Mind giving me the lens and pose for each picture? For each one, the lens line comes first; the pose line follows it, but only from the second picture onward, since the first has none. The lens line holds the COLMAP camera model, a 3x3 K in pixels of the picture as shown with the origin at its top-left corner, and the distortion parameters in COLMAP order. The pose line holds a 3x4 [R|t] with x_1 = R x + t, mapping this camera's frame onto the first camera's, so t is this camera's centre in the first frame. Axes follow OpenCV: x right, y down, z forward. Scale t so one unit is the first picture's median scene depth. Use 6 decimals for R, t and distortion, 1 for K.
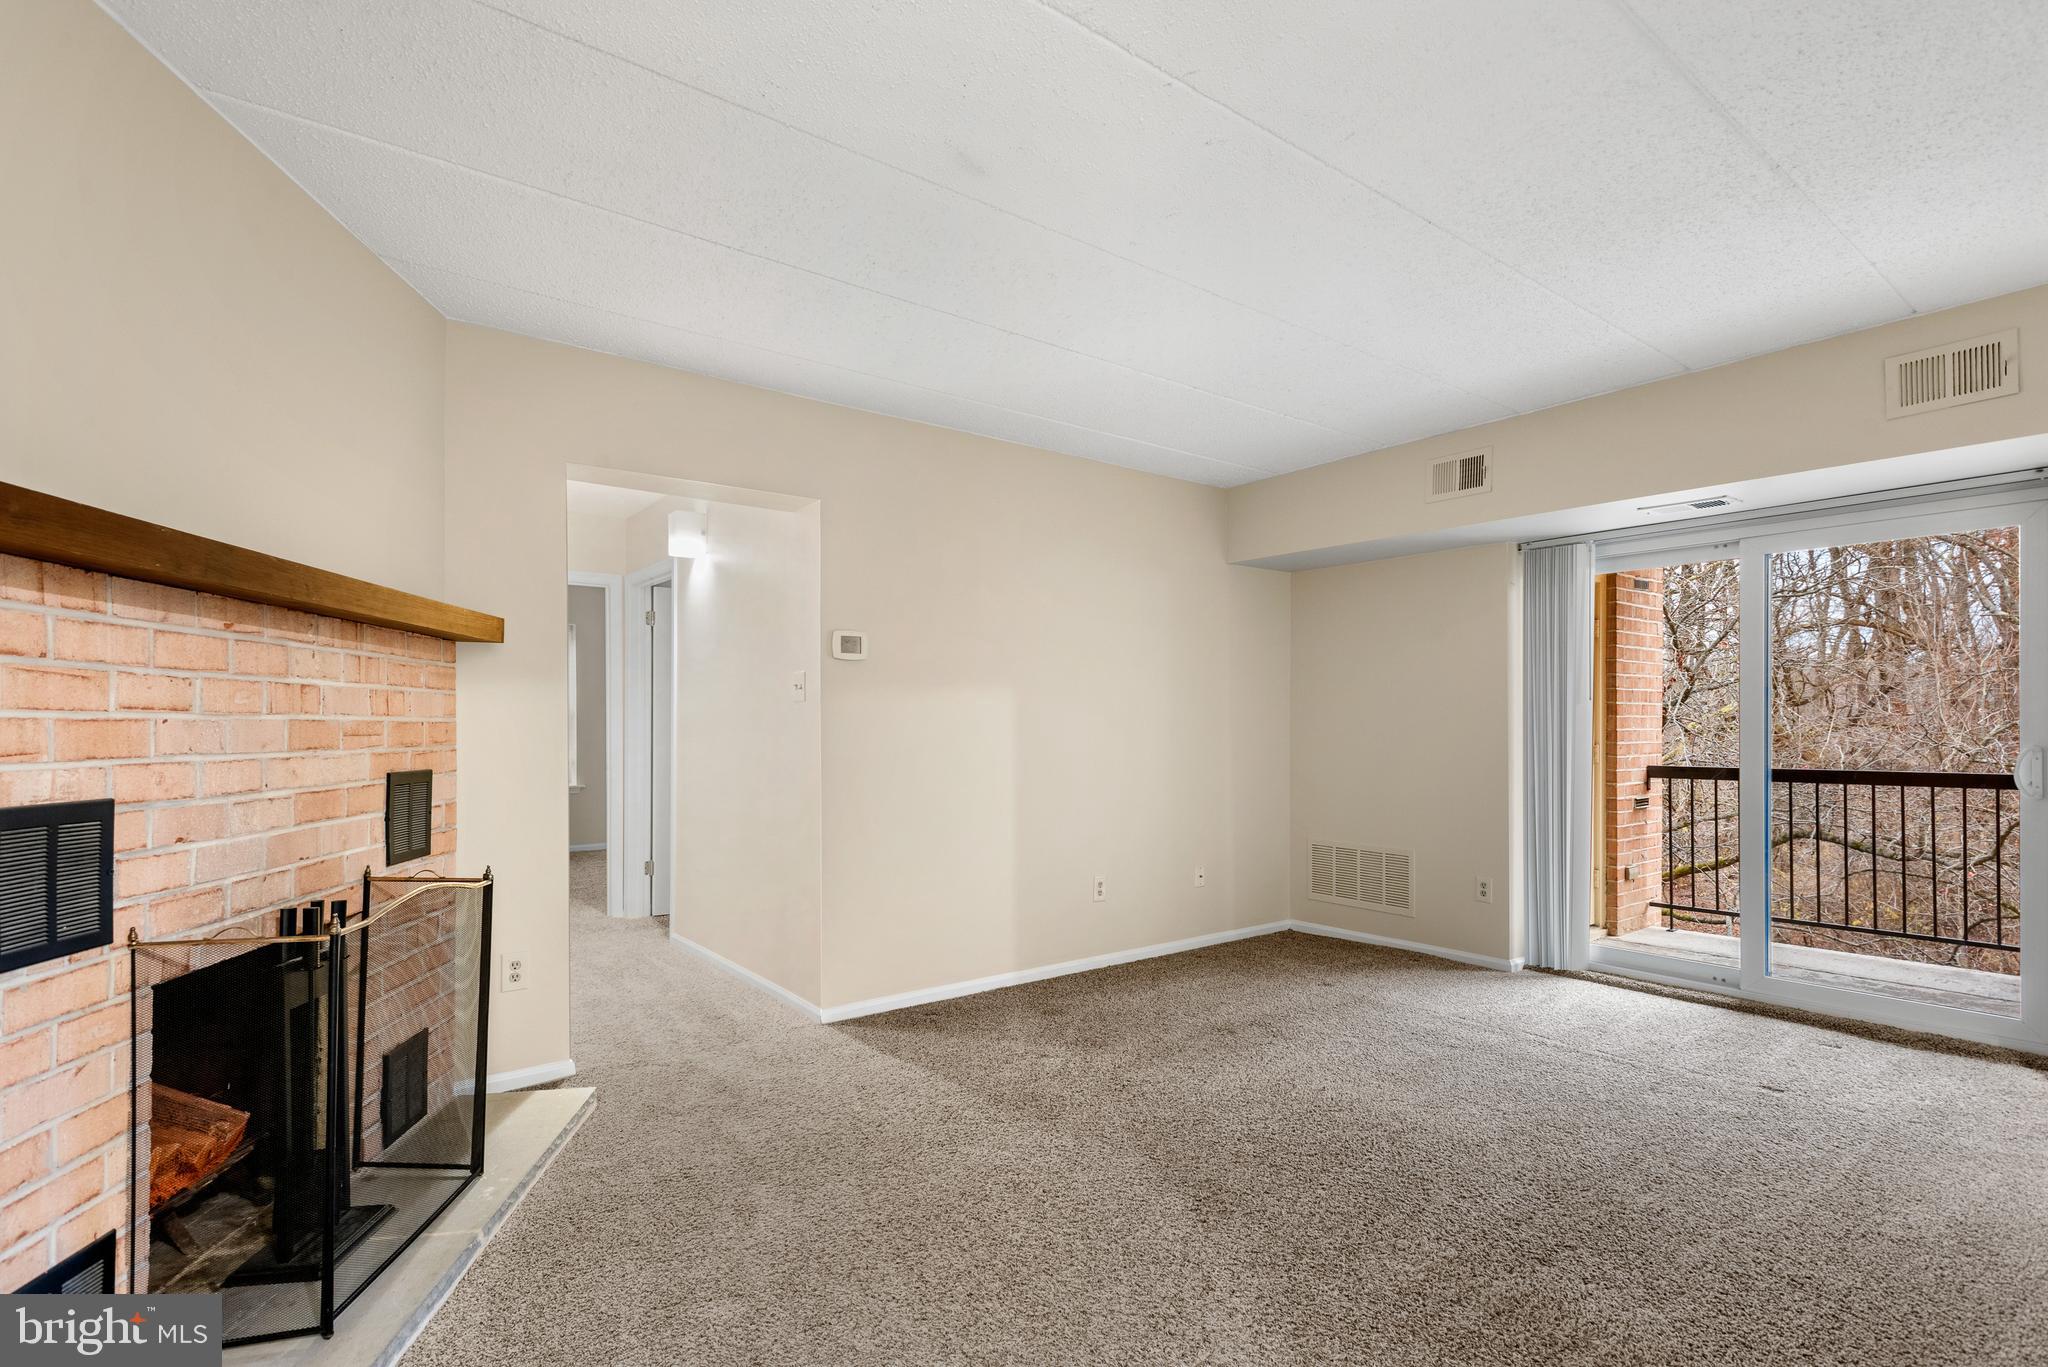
lens RADIAL K [[975.3, 0, 1022.5], [0, 975.3, 723.8], [0, 0, 1]] dist [0.022234, -0.006424]
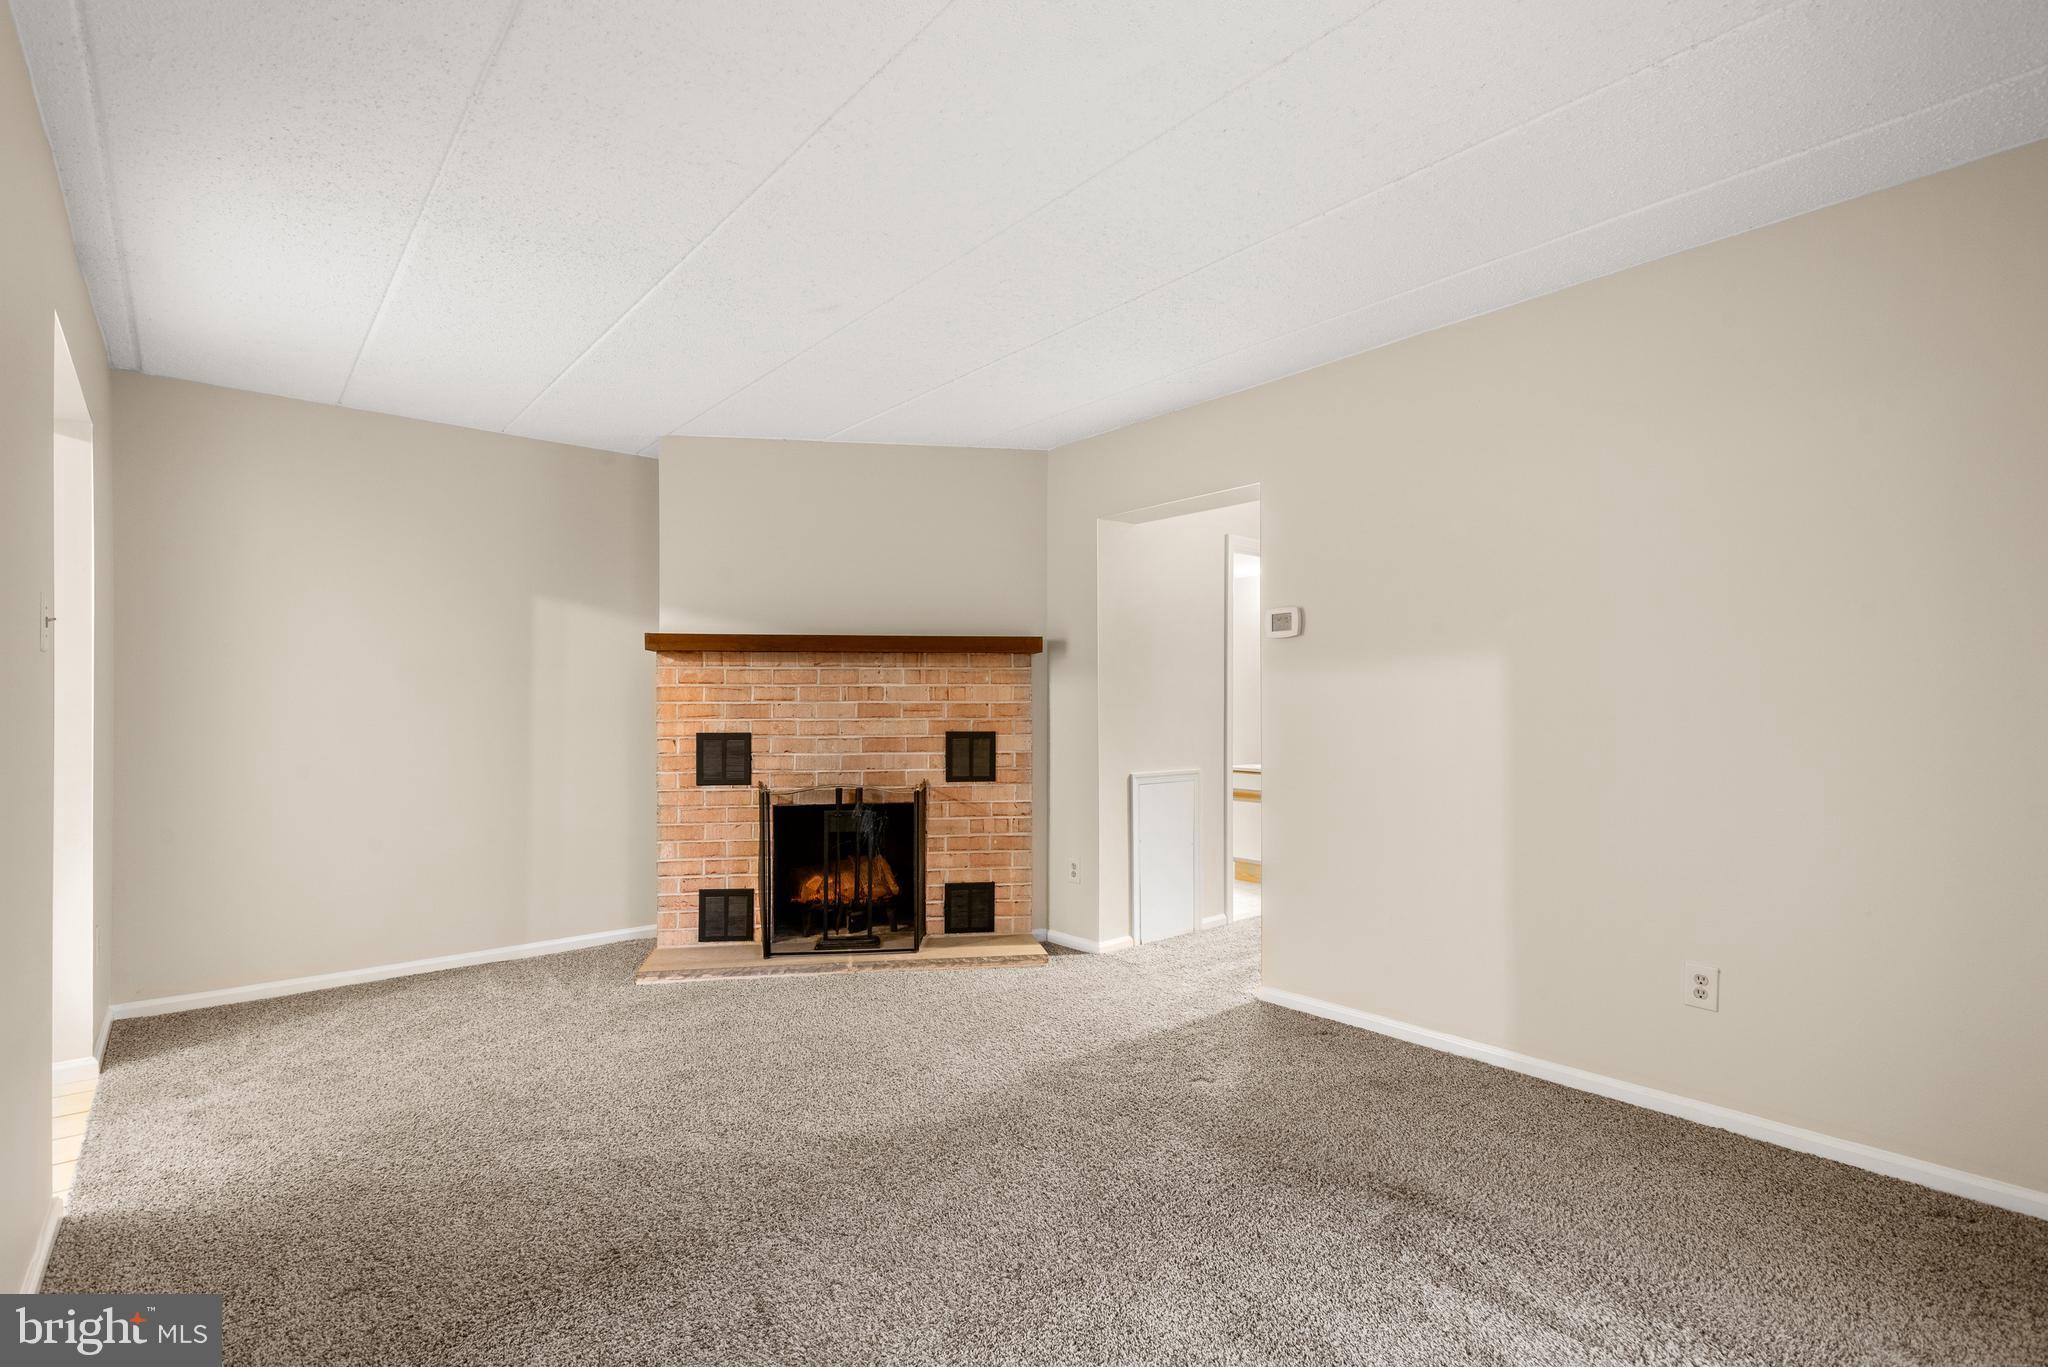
lens RADIAL K [[975.3, 0, 1016.8], [0, 975.3, 704.7], [0, 0, 1]] dist [0.022234, -0.006424]
pose [[0.031339, -0.004994, -0.999496, 1.422176], [0.005682, 0.999972, -0.004818, 0.011284], [0.999493, -0.005529, 0.031367, 1.282147]]
